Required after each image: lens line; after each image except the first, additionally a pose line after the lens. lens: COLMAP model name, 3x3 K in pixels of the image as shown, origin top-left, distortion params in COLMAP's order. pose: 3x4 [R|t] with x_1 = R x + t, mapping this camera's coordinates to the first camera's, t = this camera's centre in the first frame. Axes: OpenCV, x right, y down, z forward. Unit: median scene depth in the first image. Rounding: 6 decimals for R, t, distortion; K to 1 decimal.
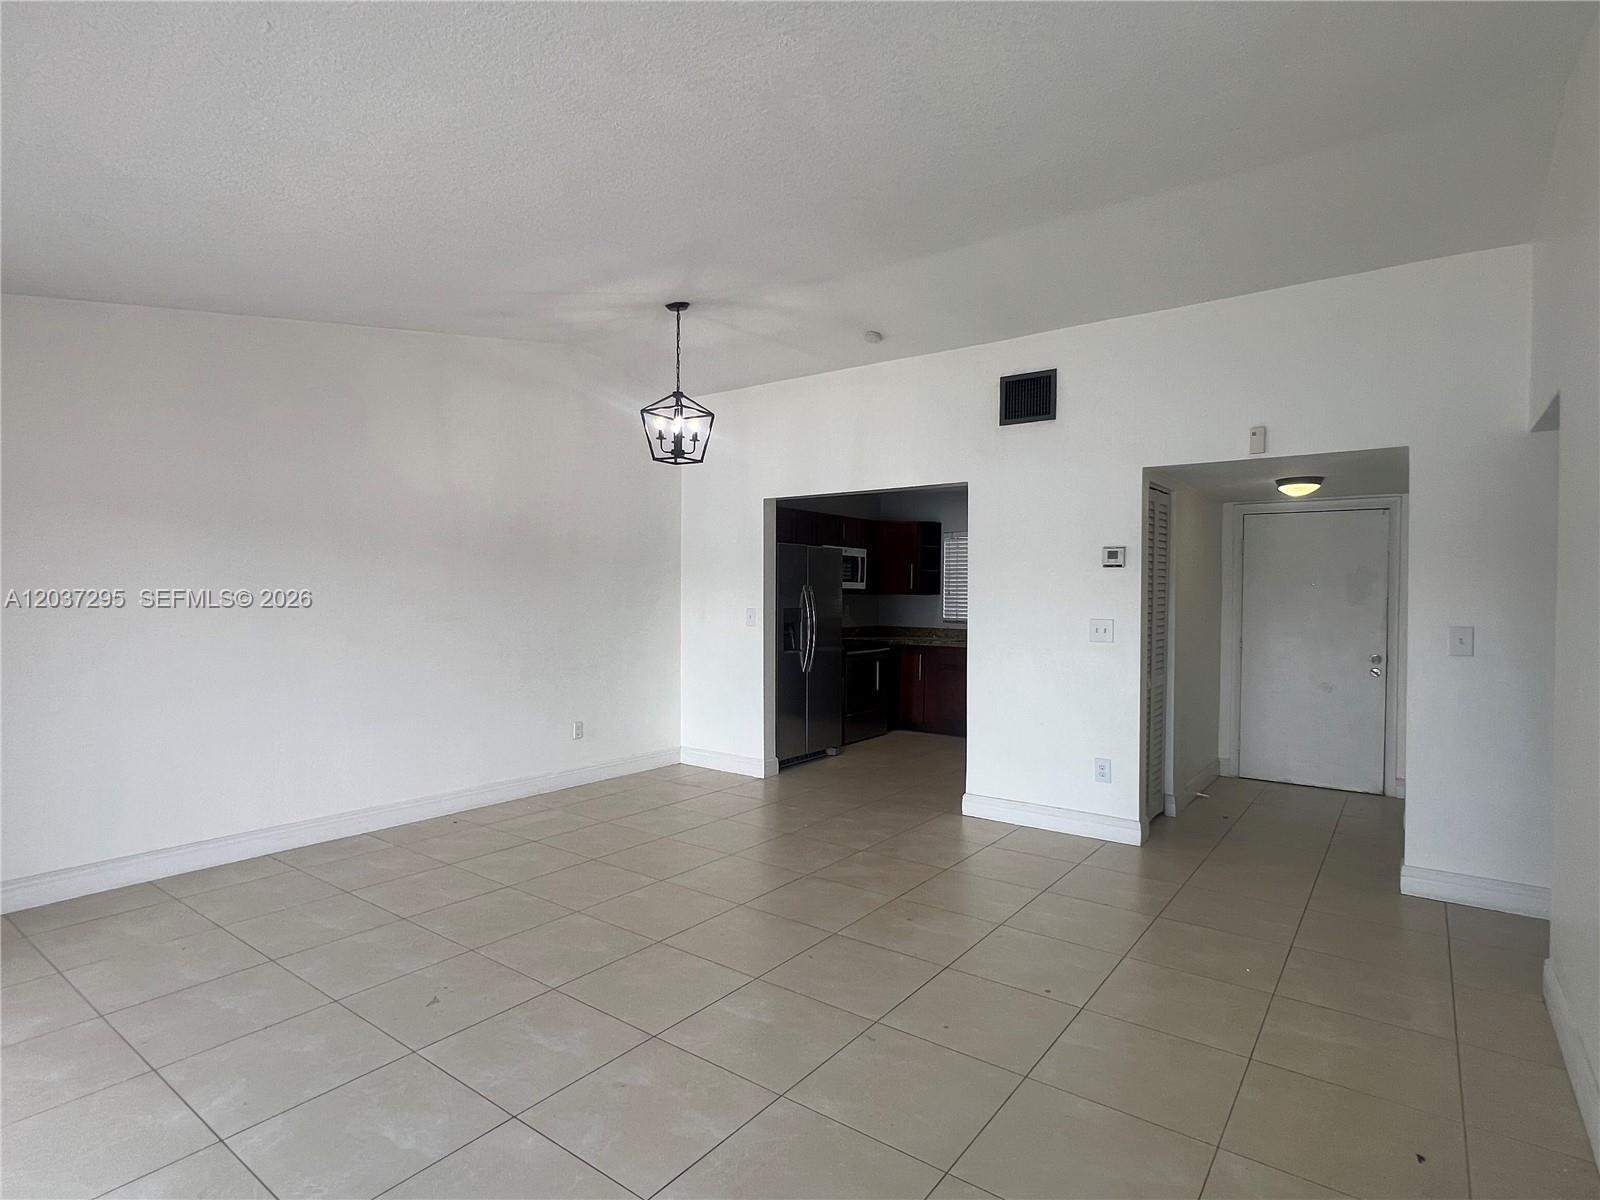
lens RADIAL K [[839.8, 0, 796.1], [0, 839.8, 605.3], [0, 0, 1]] dist [0.000343, 0.000725]
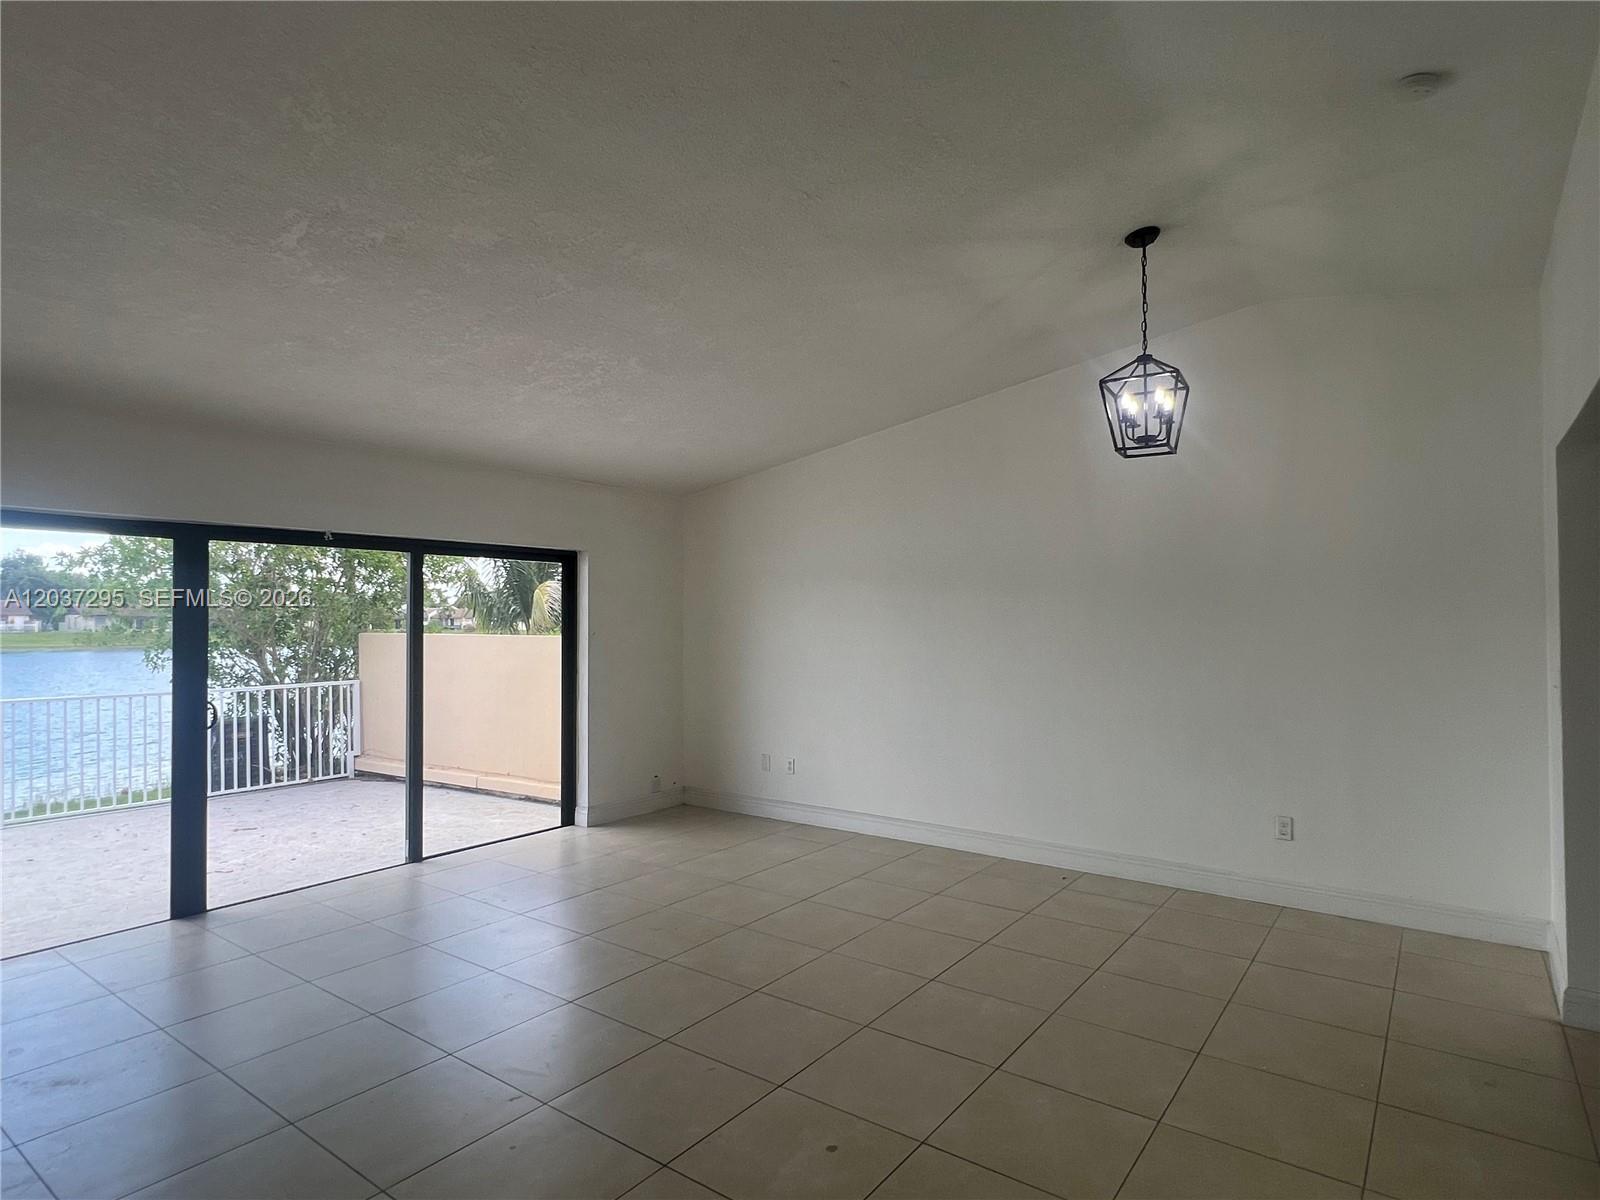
lens RADIAL K [[885.9, 0, 800.0], [0, 885.9, 600.0], [0, 0, 1]] dist [0.014866, -0.000074]
pose [[0.016519, -0.025910, -0.999528, 0.606630], [-0.018140, 0.999492, -0.026209, -0.022520], [0.999699, 0.018564, 0.016040, 0.698075]]
